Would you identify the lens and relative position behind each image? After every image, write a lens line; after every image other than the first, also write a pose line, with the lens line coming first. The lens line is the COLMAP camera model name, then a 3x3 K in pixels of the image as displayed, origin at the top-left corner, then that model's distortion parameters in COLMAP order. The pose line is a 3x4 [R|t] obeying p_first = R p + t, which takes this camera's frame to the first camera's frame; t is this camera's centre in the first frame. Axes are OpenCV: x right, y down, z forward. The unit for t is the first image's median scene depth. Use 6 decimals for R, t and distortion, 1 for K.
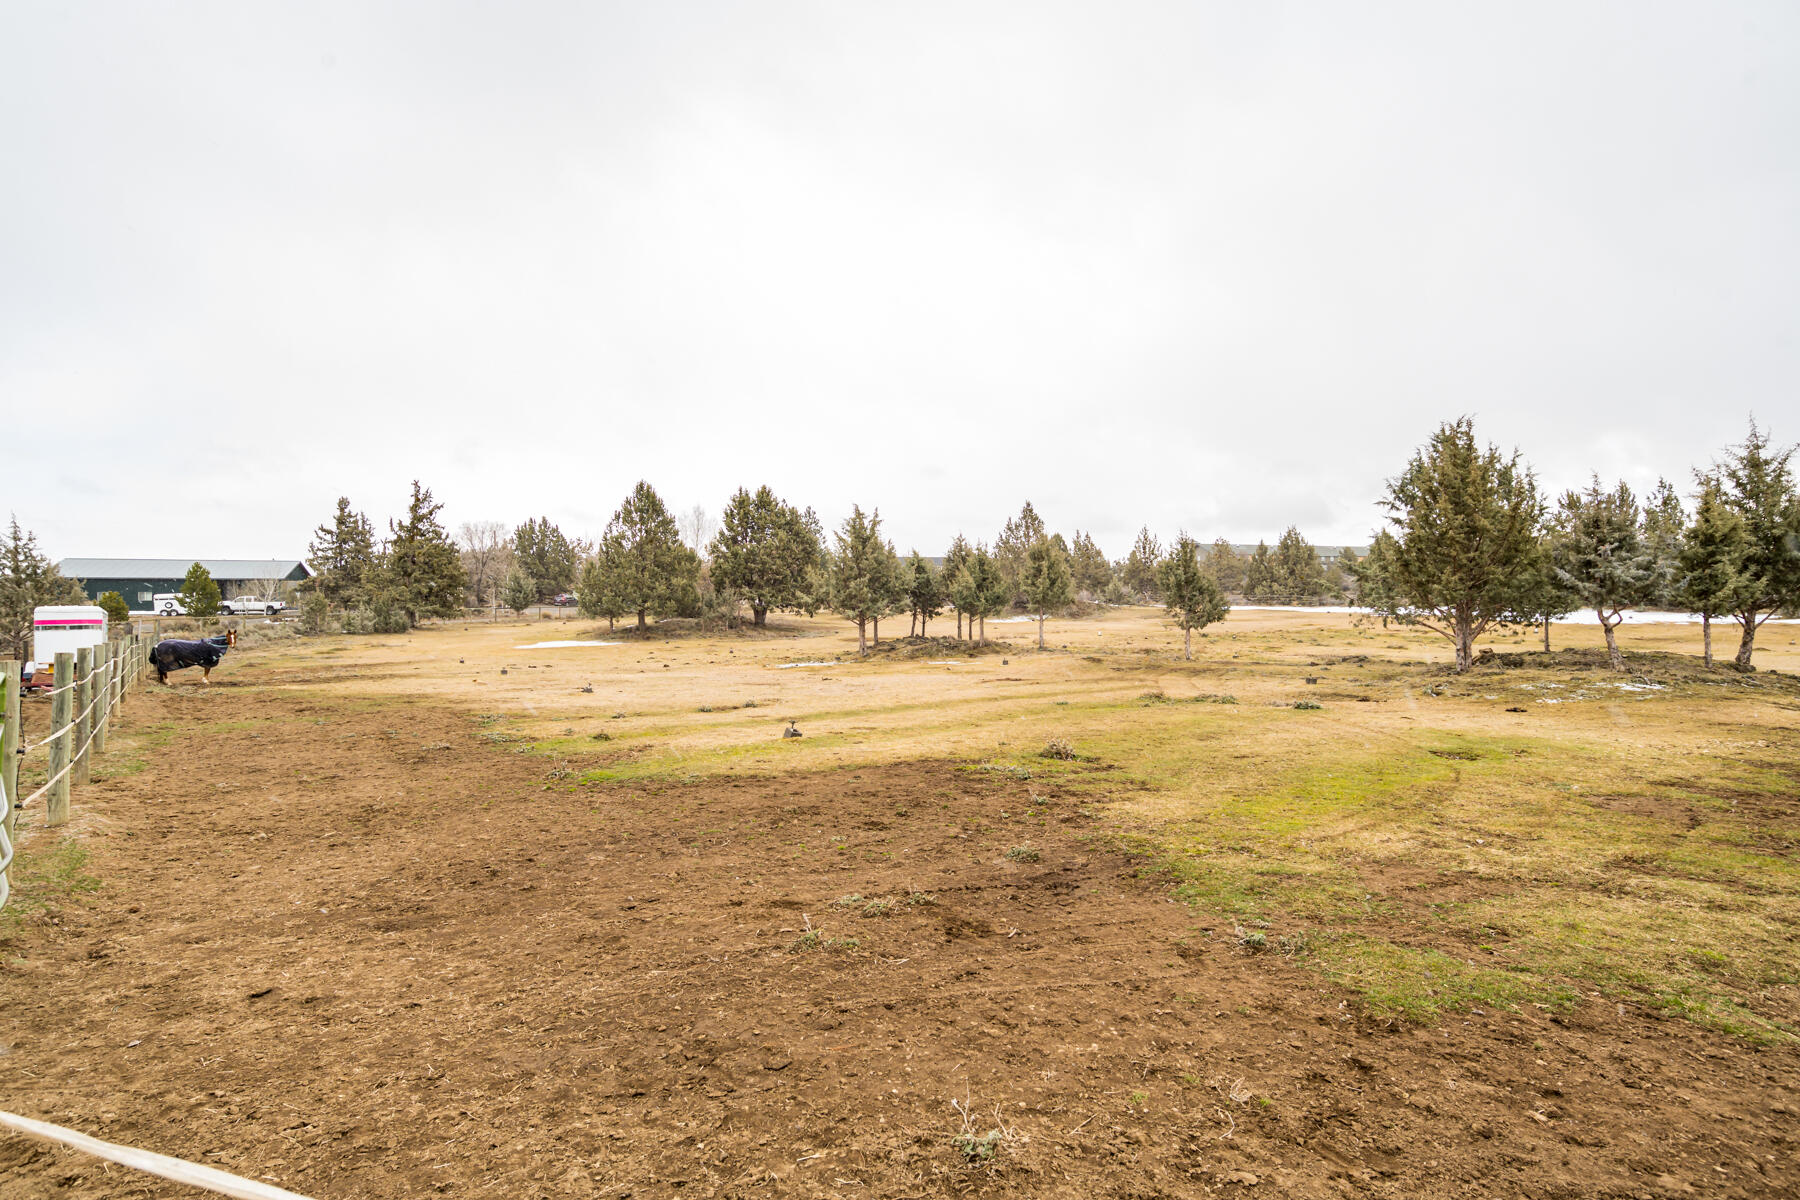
lens RADIAL K [[921.9, 0, 896.3], [0, 921.9, 593.1], [0, 0, 1]] dist [-0.033630, 0.016275]
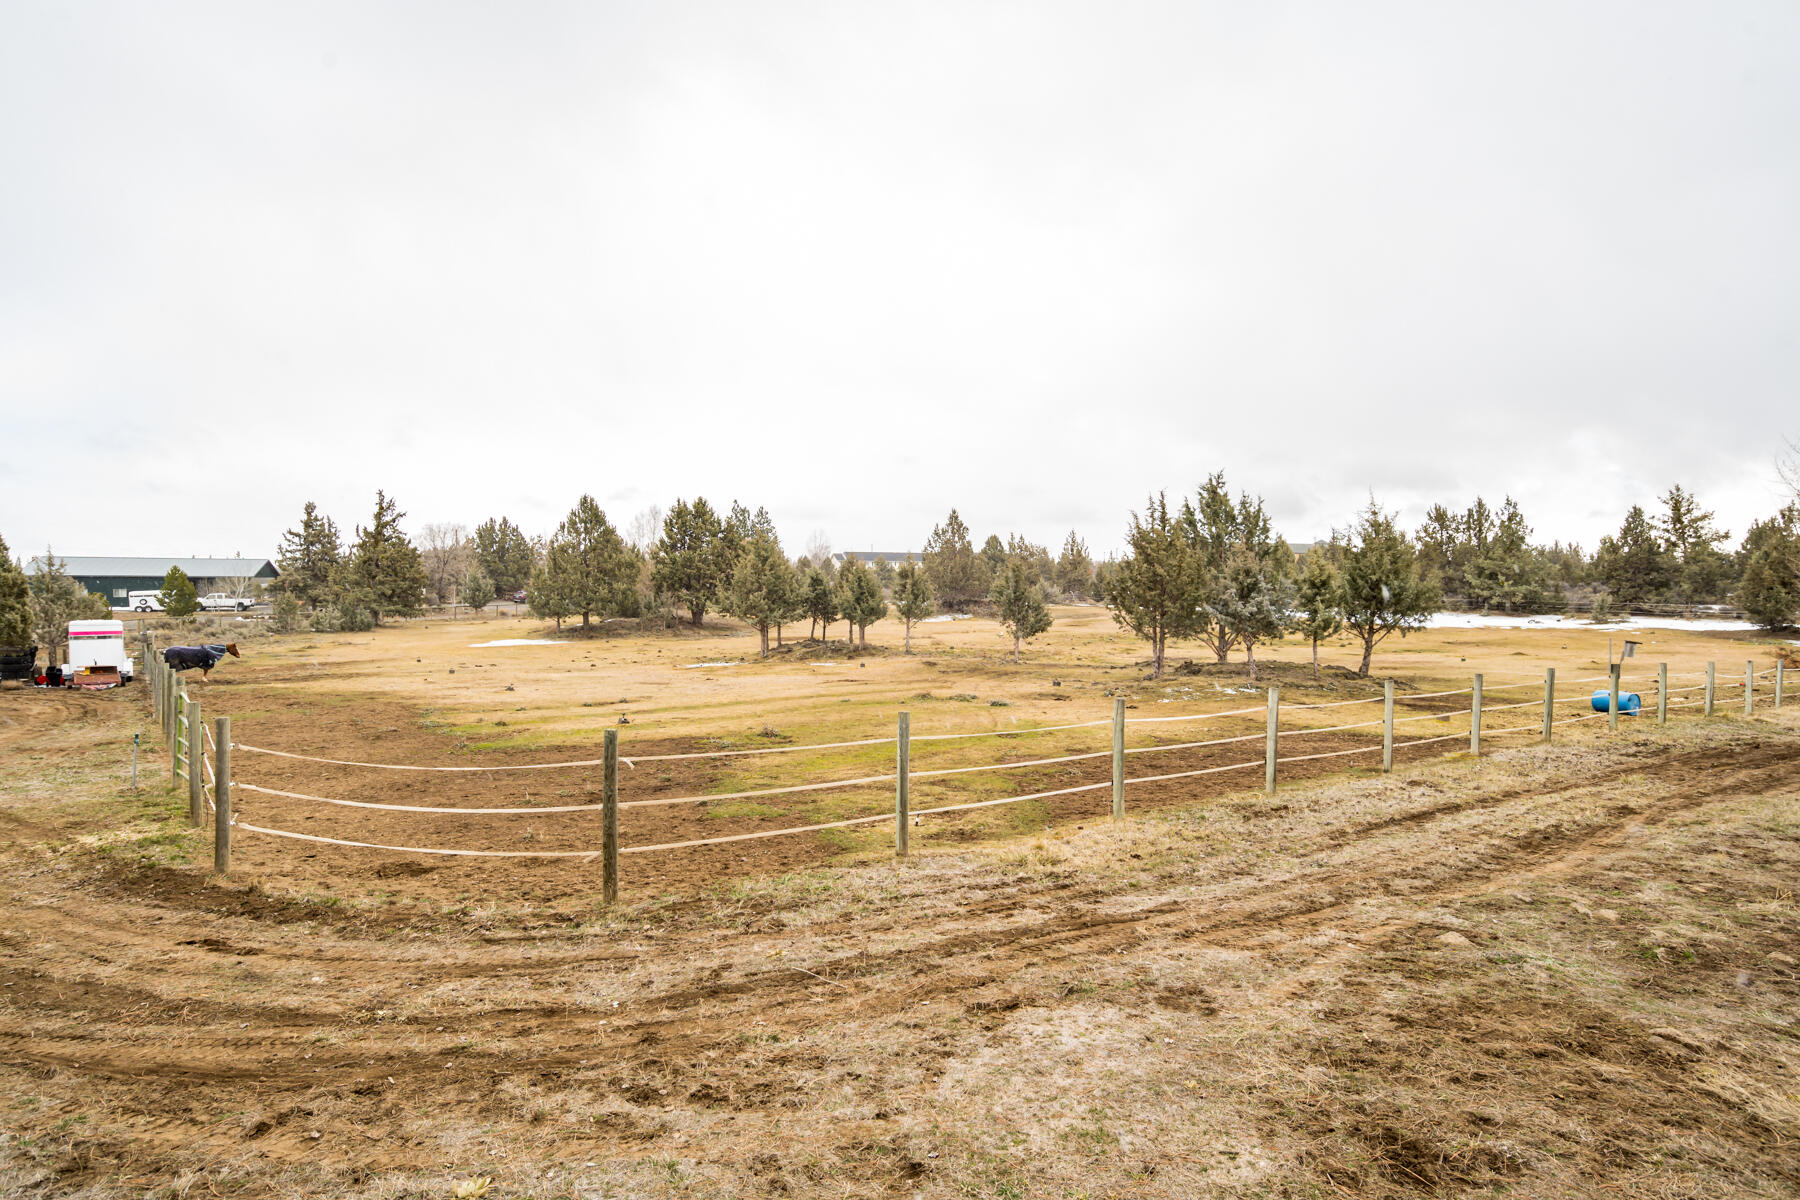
lens RADIAL K [[921.9, 0, 896.3], [0, 921.9, 593.1], [0, 0, 1]] dist [-0.033630, 0.016275]
pose [[0.999554, 0.004857, 0.029468, 0.063227], [-0.005170, 0.999931, 0.010554, -0.017055], [-0.029414, -0.010702, 0.999510, -0.115557]]
